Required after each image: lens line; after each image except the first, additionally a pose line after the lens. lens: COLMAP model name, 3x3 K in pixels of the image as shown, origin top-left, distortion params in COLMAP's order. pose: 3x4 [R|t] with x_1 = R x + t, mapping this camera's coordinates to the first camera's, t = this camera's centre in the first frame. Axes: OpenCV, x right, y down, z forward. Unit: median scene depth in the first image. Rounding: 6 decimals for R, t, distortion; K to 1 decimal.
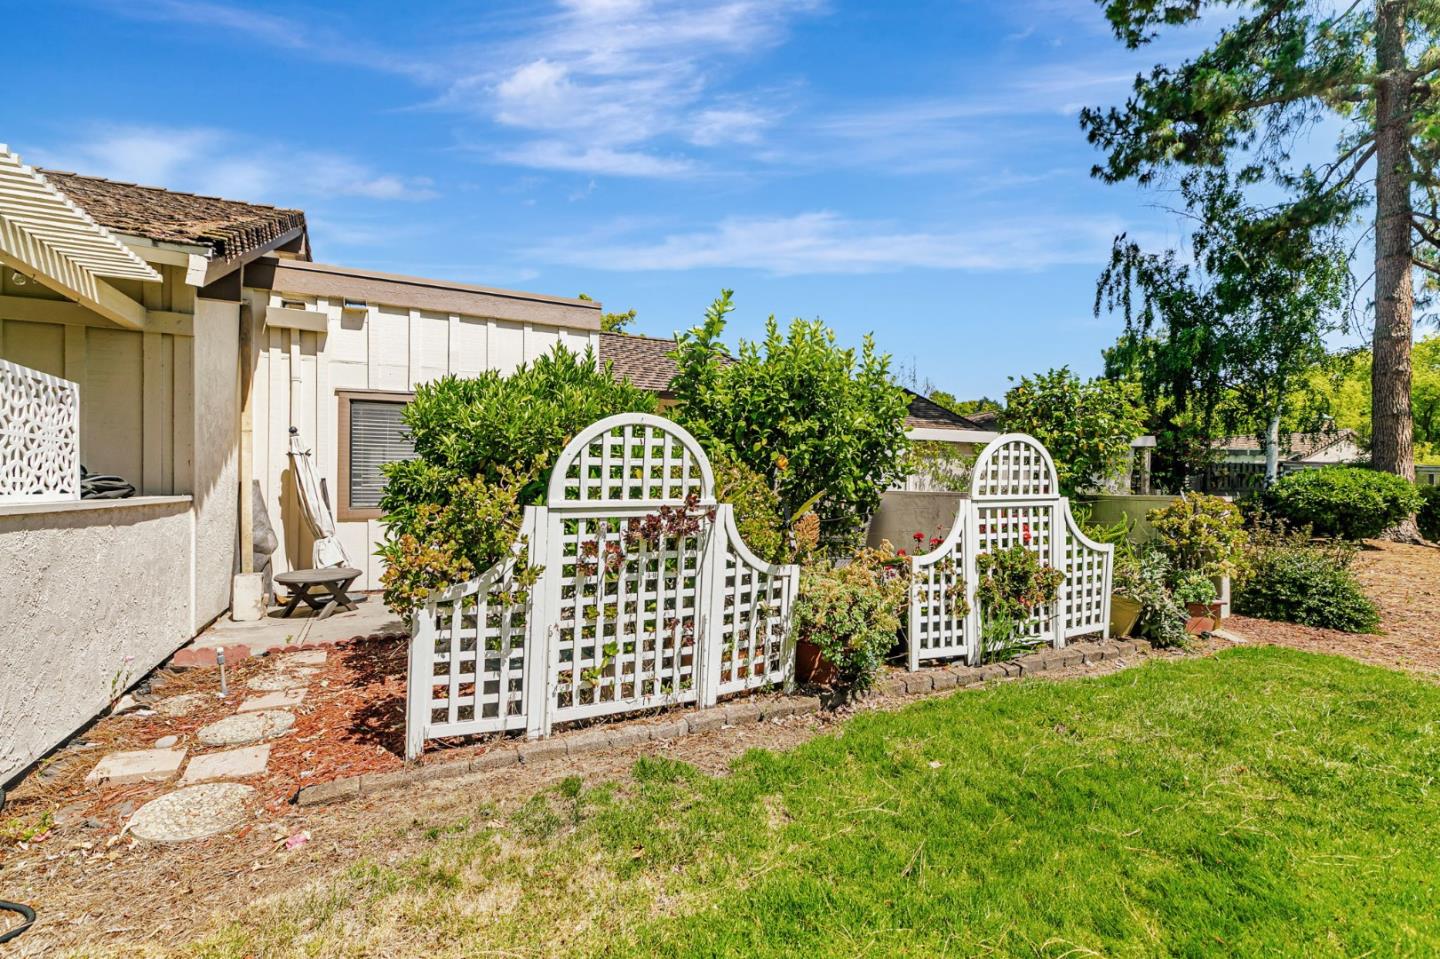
lens RADIAL K [[649.5, 0, 723.9], [0, 649.5, 479.2], [0, 0, 1]] dist [0.005509, 0.000140]
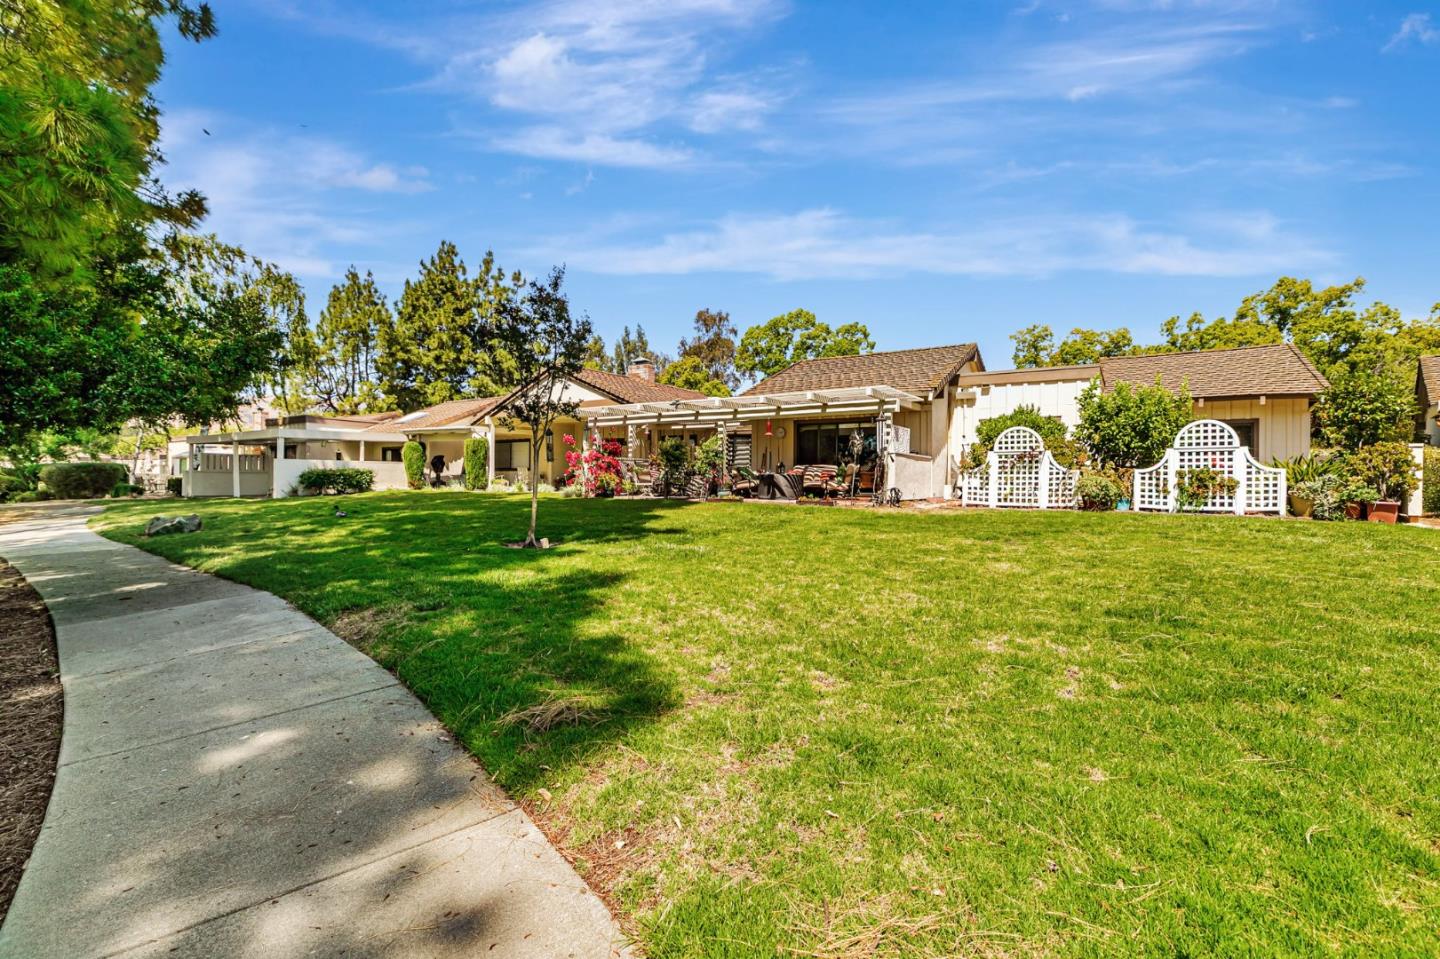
lens RADIAL K [[643.1, 0, 724.9], [0, 643.1, 472.7], [0, 0, 1]] dist [0.001773, 0.000545]
pose [[0.503927, -0.008616, -0.863703, 1.795526], [-0.001108, 0.999943, -0.010621, 0.166360], [0.863746, 0.006309, 0.503889, -1.895328]]
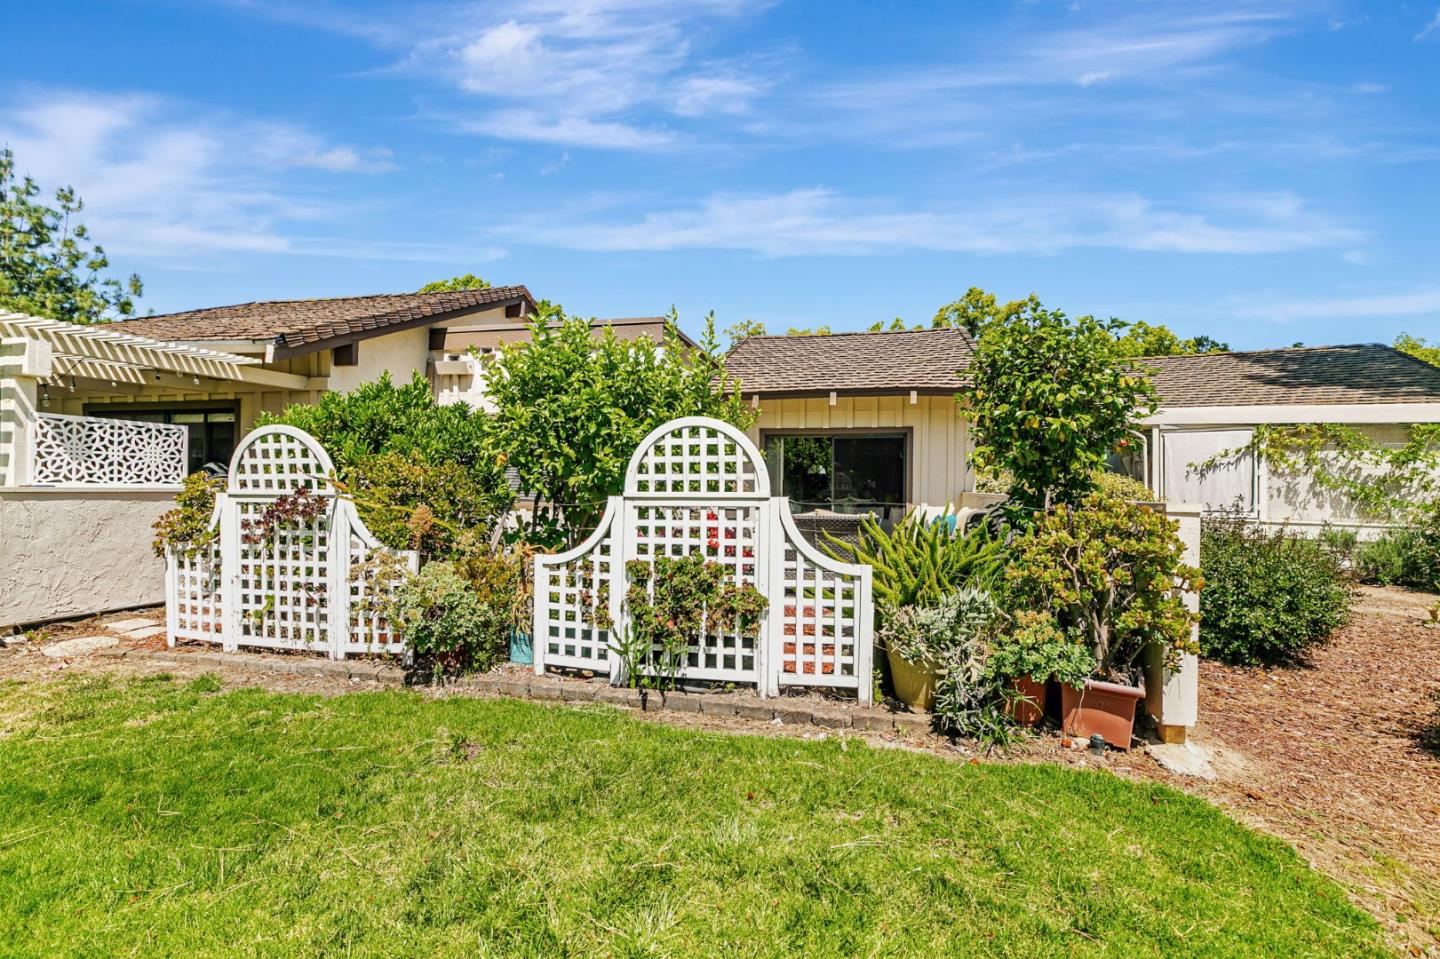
lens RADIAL K [[649.5, 0, 723.9], [0, 649.5, 479.2], [0, 0, 1]] dist [0.005509, 0.000140]
pose [[0.761168, -0.003044, -0.648547, 1.141773], [-0.000445, 0.999986, -0.005216, 0.013372], [0.648554, 0.004259, 0.761156, 0.459443]]
